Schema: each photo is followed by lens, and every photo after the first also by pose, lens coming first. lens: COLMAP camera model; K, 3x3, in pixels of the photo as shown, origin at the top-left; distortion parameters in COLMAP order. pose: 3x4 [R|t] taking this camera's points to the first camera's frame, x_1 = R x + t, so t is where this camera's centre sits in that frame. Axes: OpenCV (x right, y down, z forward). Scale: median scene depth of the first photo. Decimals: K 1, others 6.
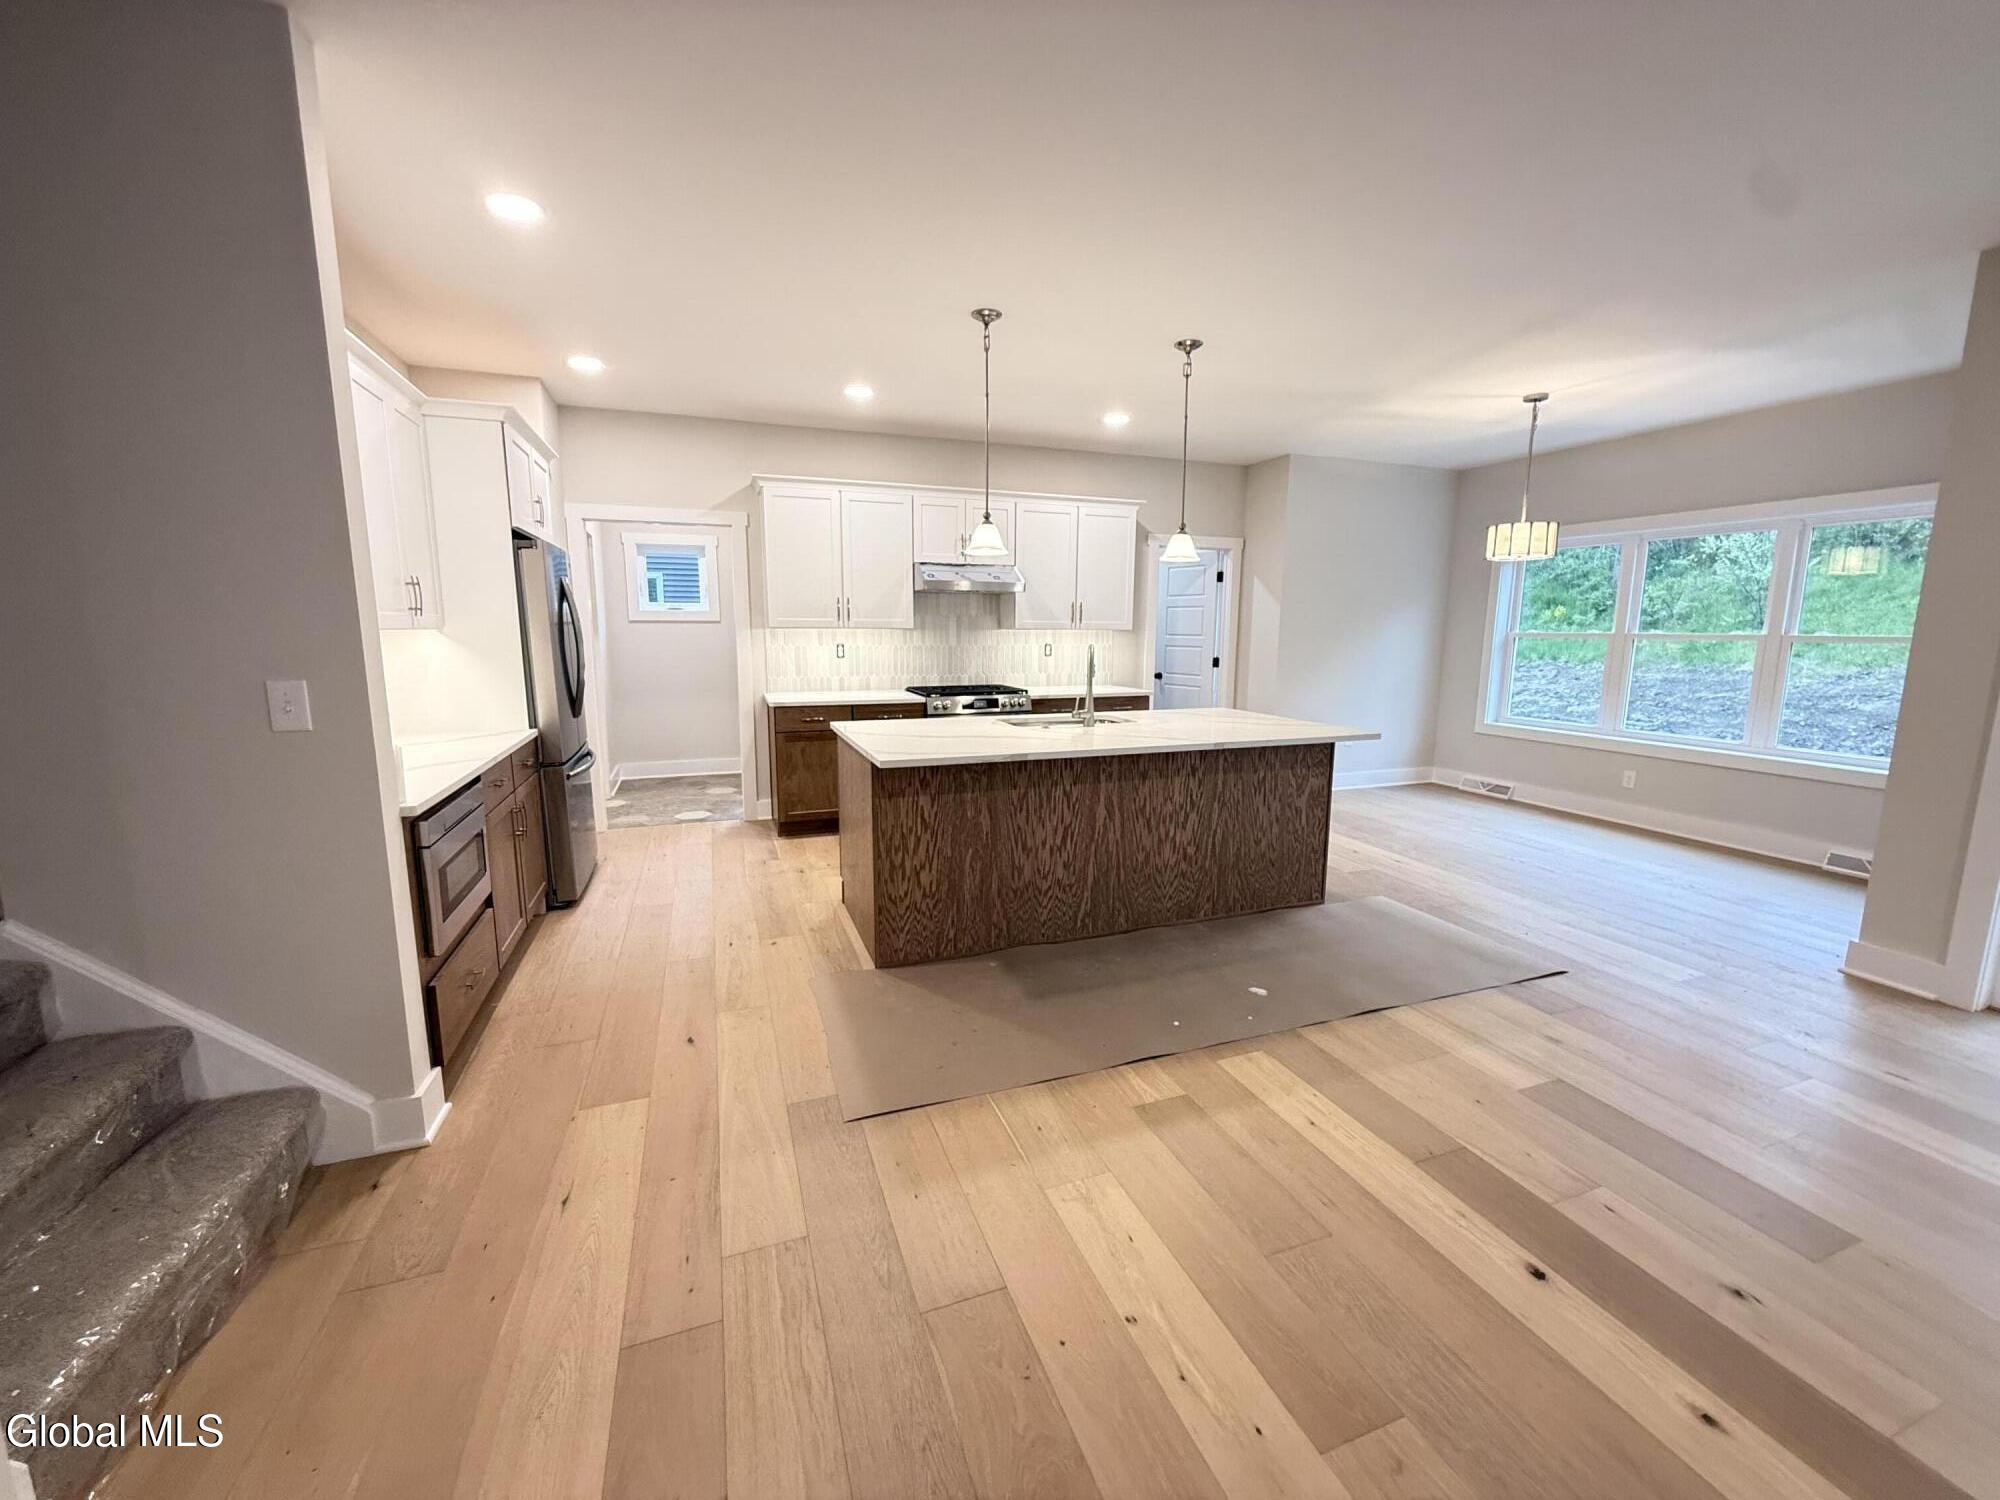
lens RADIAL K [[791.1, 0, 1000.0], [0, 791.1, 750.0], [0, 0, 1]] dist [0.000041, -0.000142]
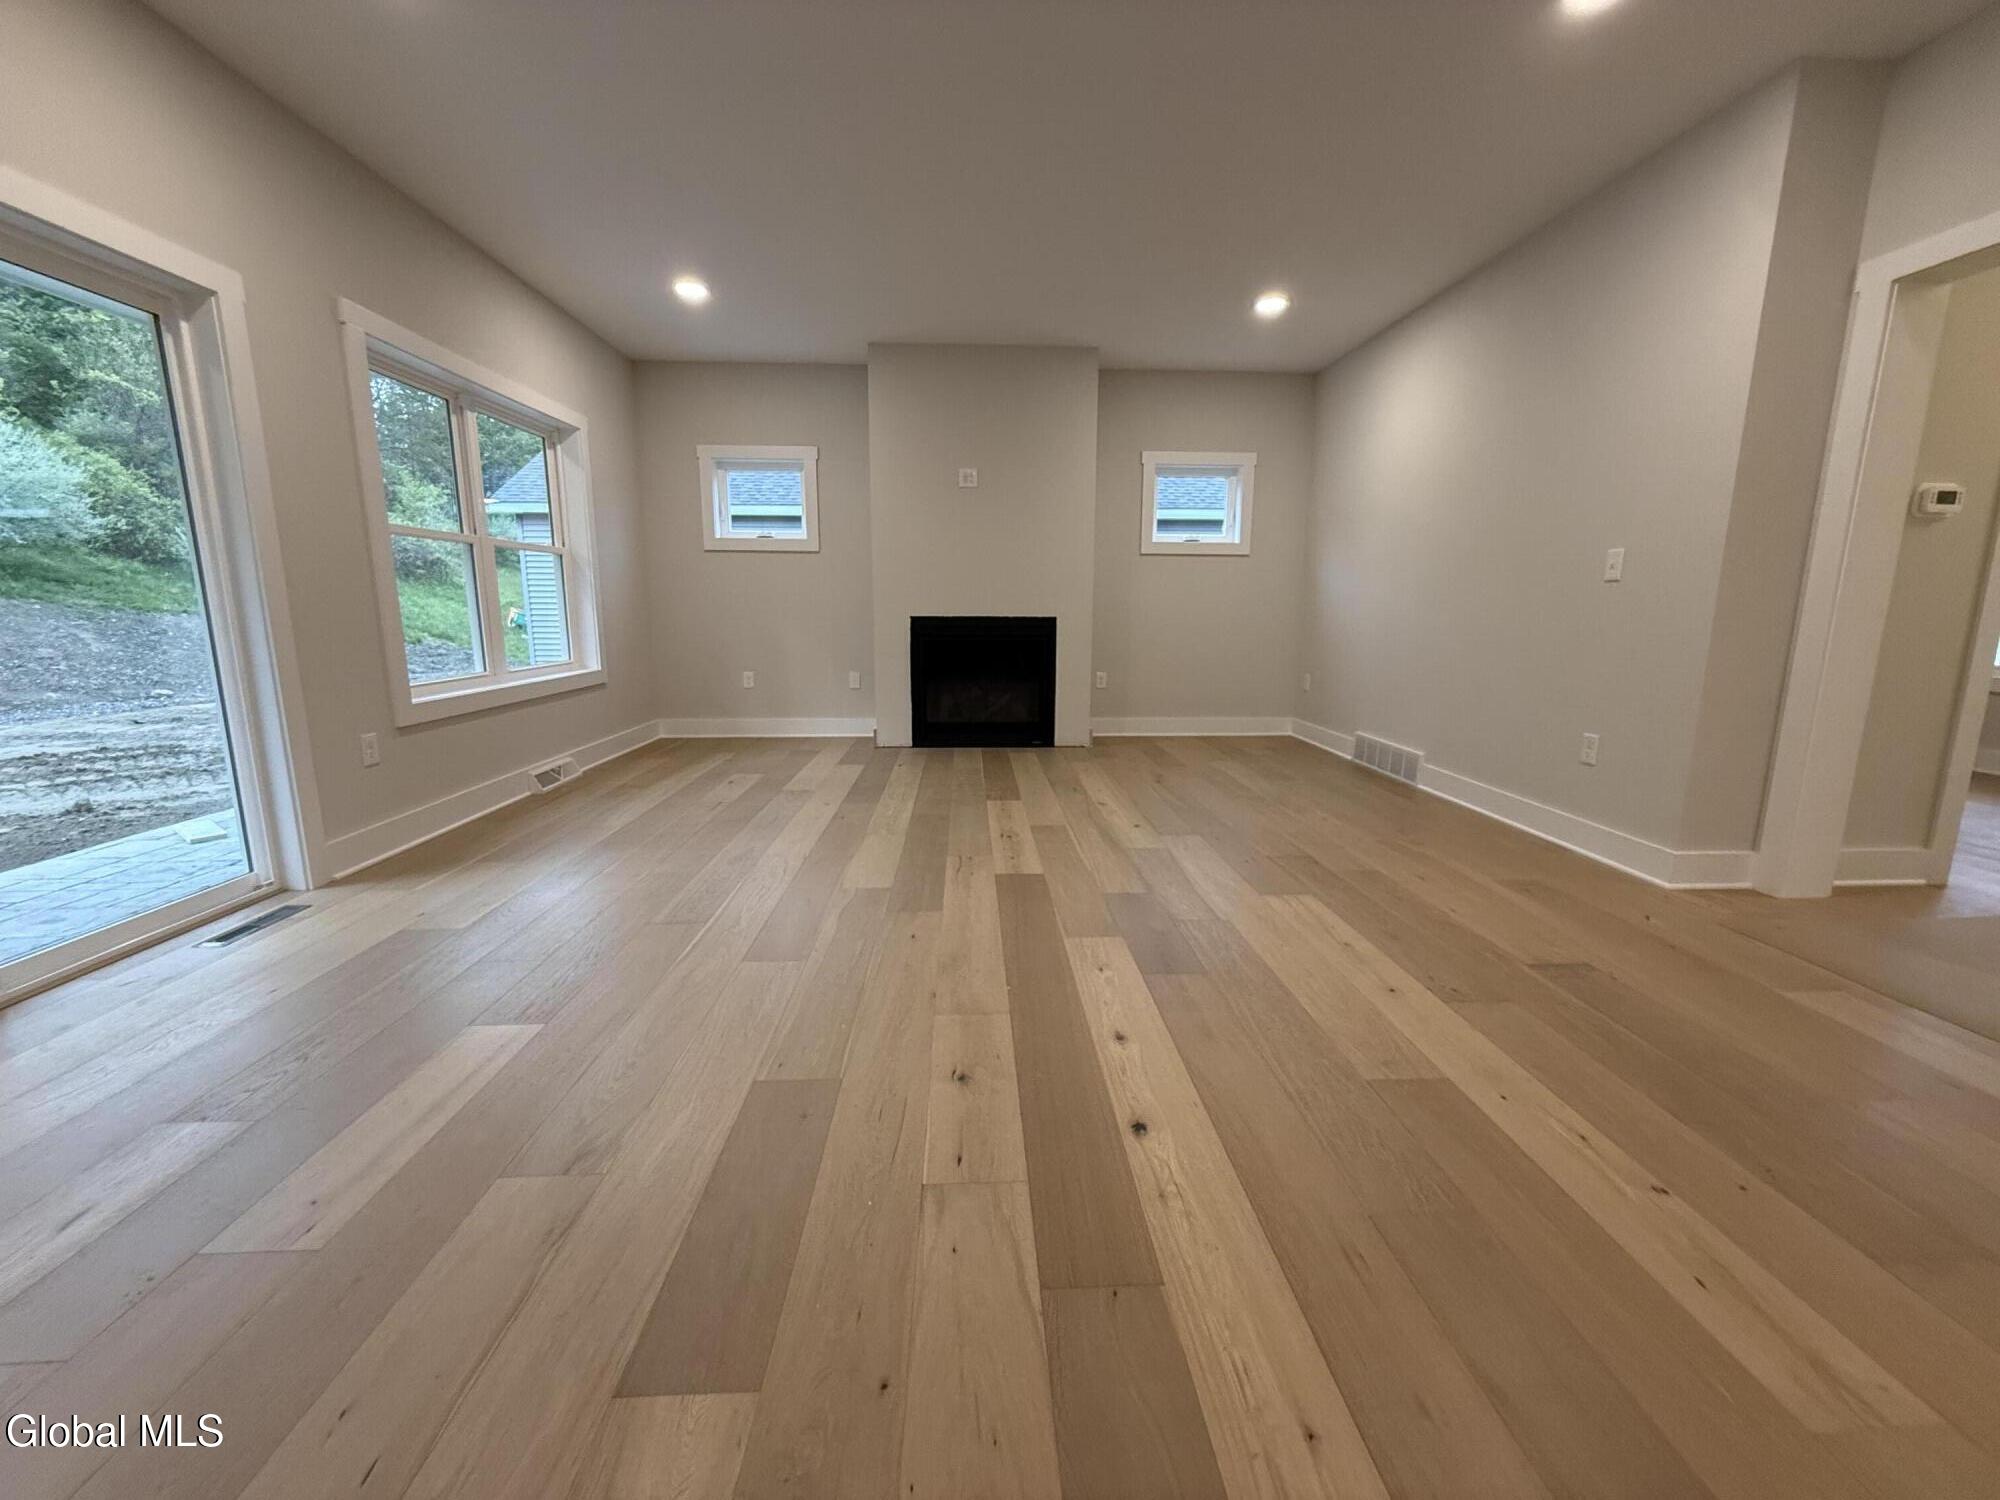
lens RADIAL K [[798.4, 0, 1005.2], [0, 798.4, 745.4], [0, 0, 1]] dist [0.000619, -0.000205]
pose [[-0.954602, -0.059218, 0.291937, 0.188832], [0.037643, 0.948203, 0.315428, -0.015177], [-0.295495, 0.312098, -0.902927, 0.559602]]
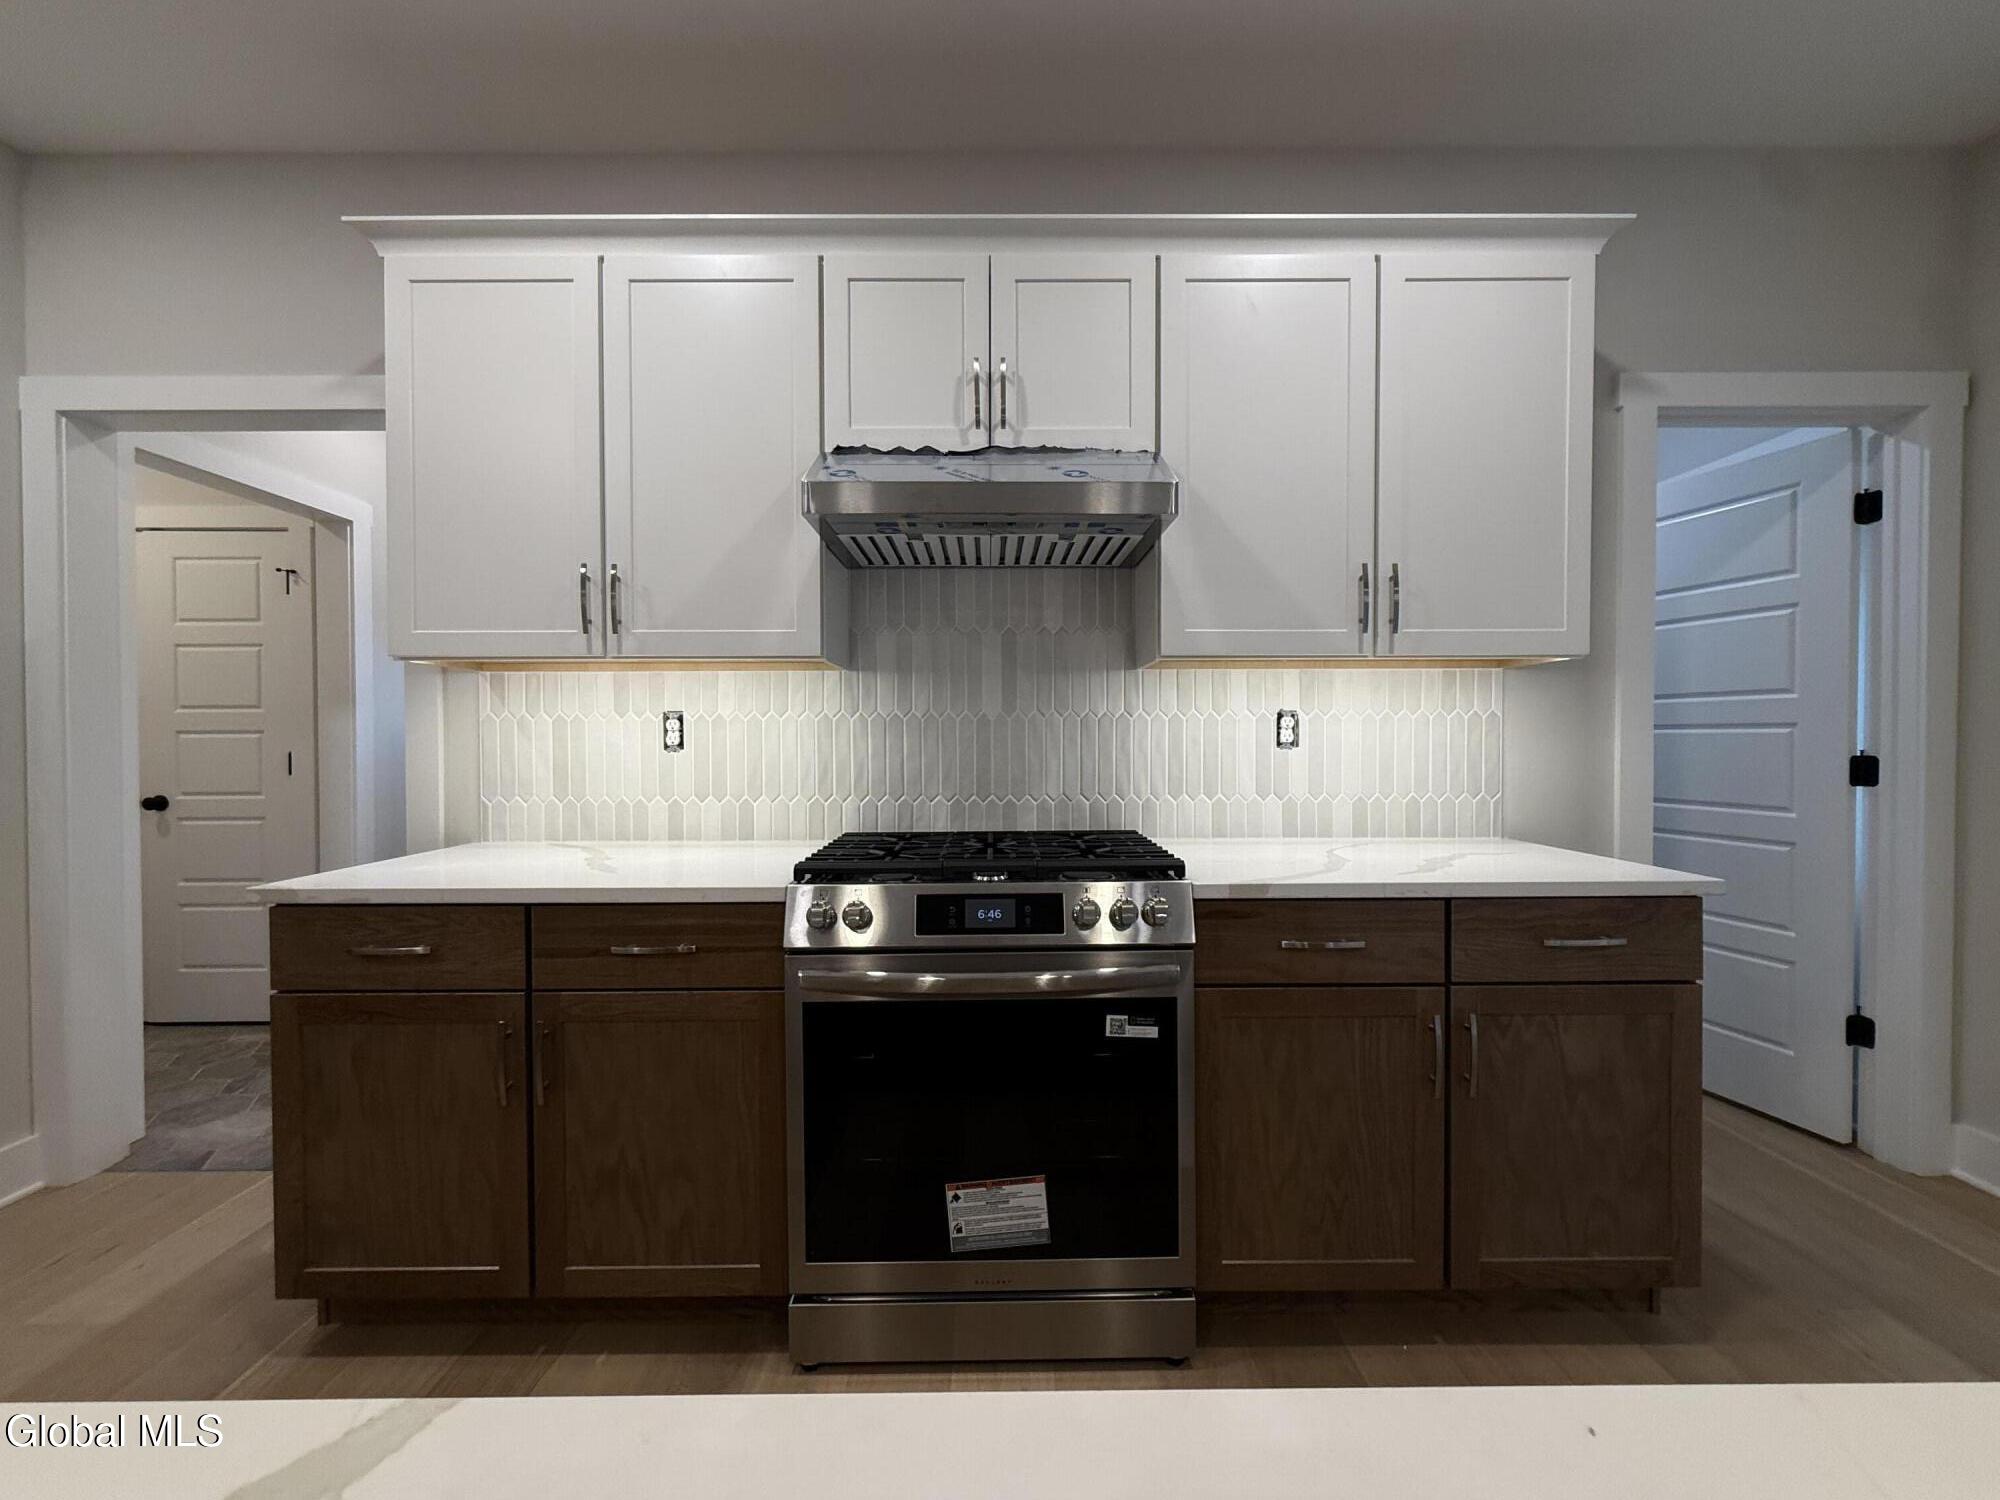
lens RADIAL K [[808.6, 0, 1000.0], [0, 808.6, 750.0], [0, 0, 1]] dist [-0.001617, -0.000230]
pose [[0.941125, -0.001562, -0.338056, 0.073200], [-0.045372, 0.990358, -0.130891, -0.079997], [0.335001, 0.138523, 0.931980, 0.758542]]
